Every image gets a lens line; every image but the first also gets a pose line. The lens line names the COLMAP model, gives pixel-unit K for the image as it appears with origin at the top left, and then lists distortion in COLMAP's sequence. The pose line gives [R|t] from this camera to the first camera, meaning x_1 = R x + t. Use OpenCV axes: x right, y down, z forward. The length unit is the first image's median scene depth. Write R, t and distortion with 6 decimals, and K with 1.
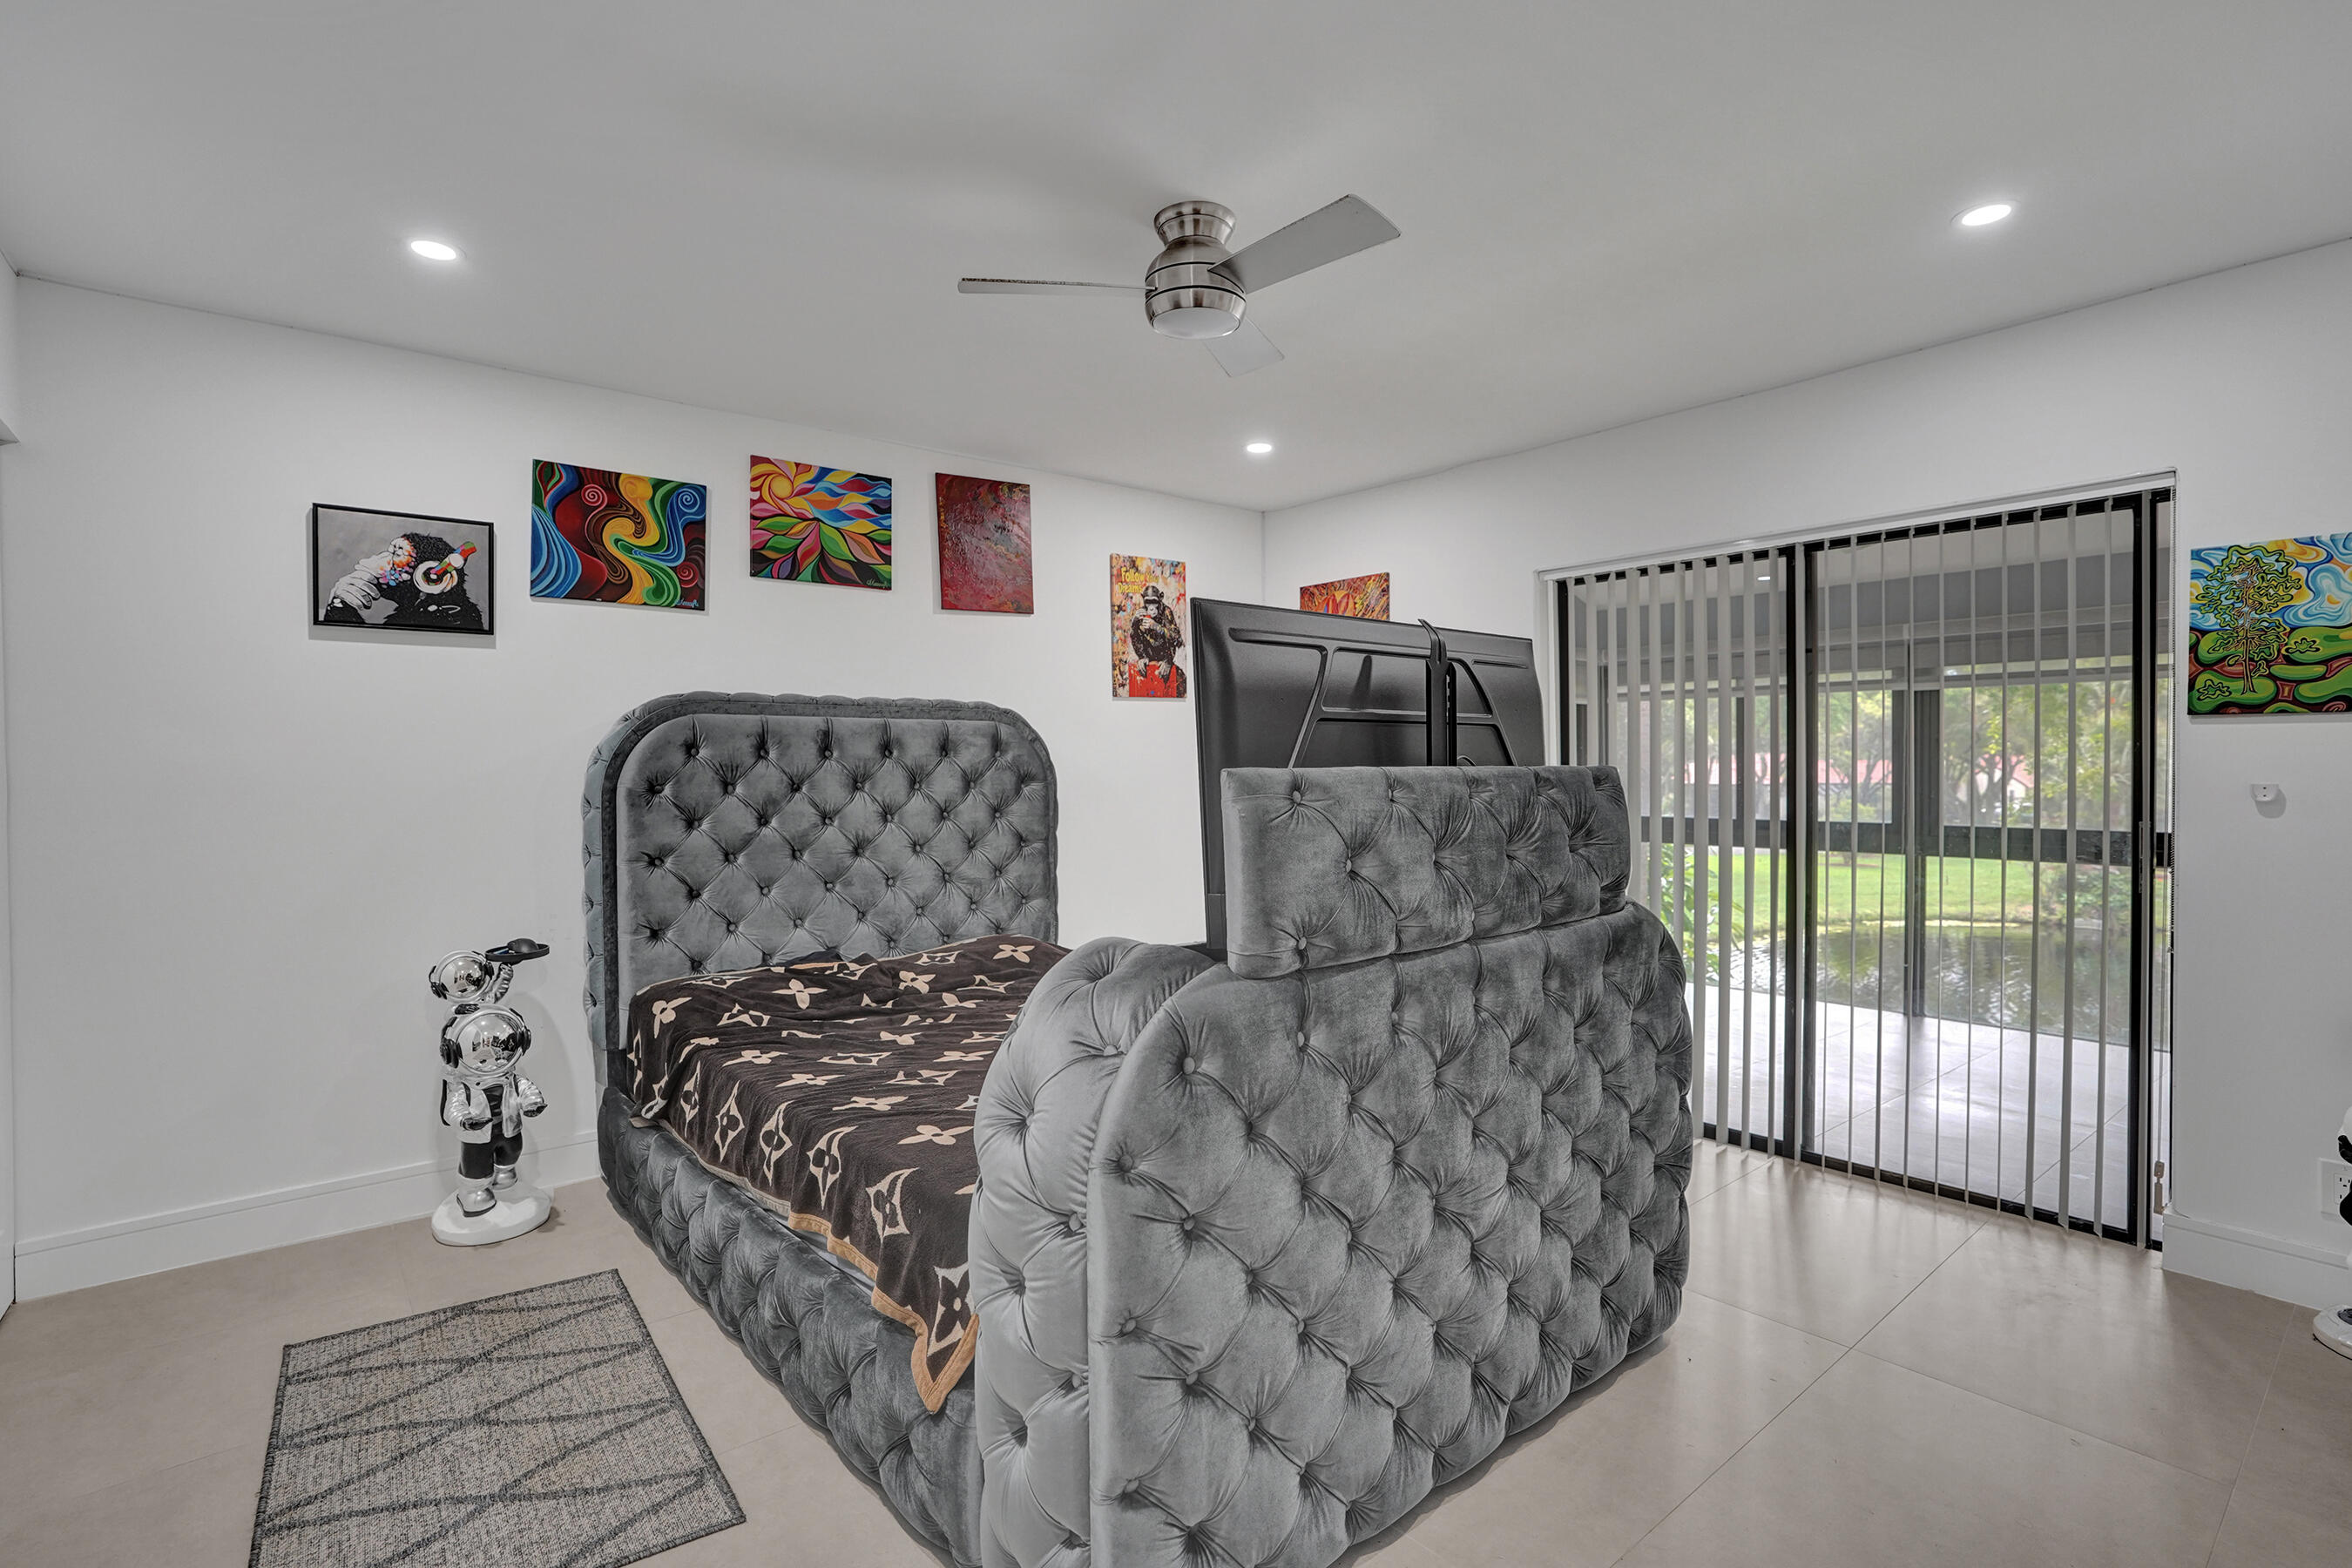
lens RADIAL K [[1097.9, 0, 1161.2], [0, 1097.9, 779.0], [0, 0, 1]] dist [-0.063813, 0.022763]
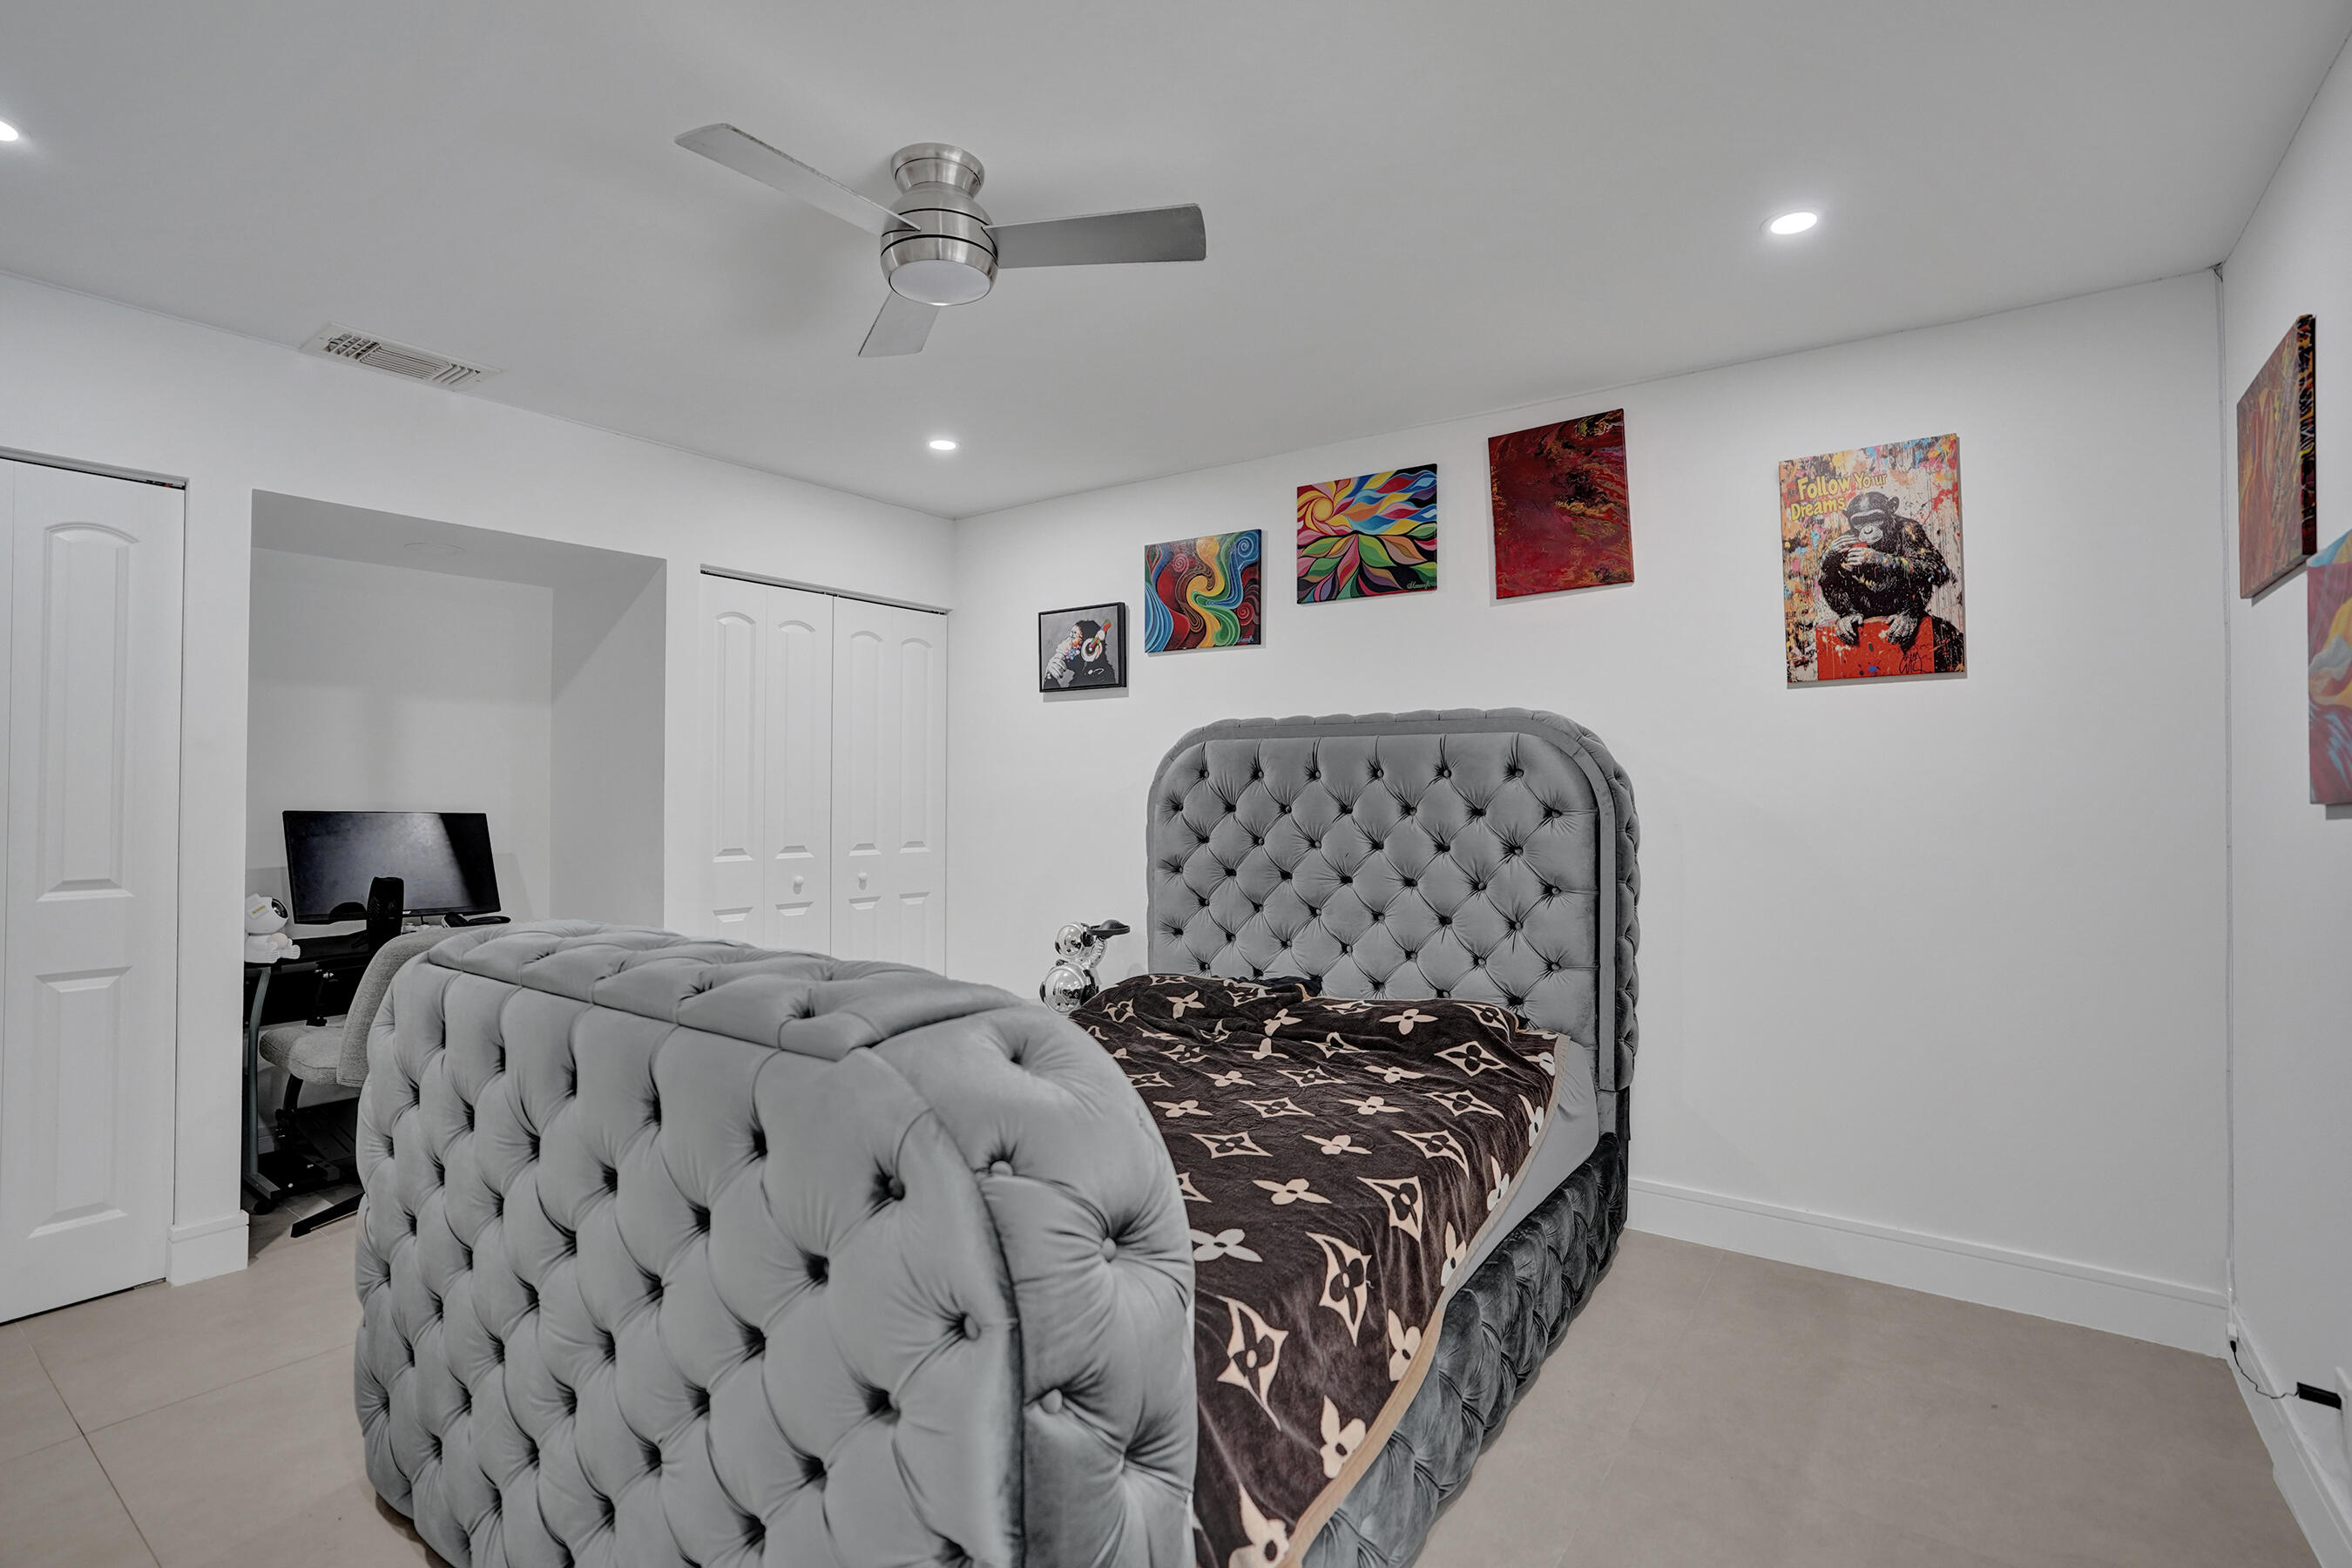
lens RADIAL K [[1097.9, 0, 1178.9], [0, 1097.9, 781.8], [0, 0, 1]] dist [-0.063813, 0.022763]
pose [[0.253446, -0.001891, -0.967348, 0.582559], [-0.016900, 0.999837, -0.006383, -0.008822], [0.967202, 0.017966, 0.253373, 0.609871]]
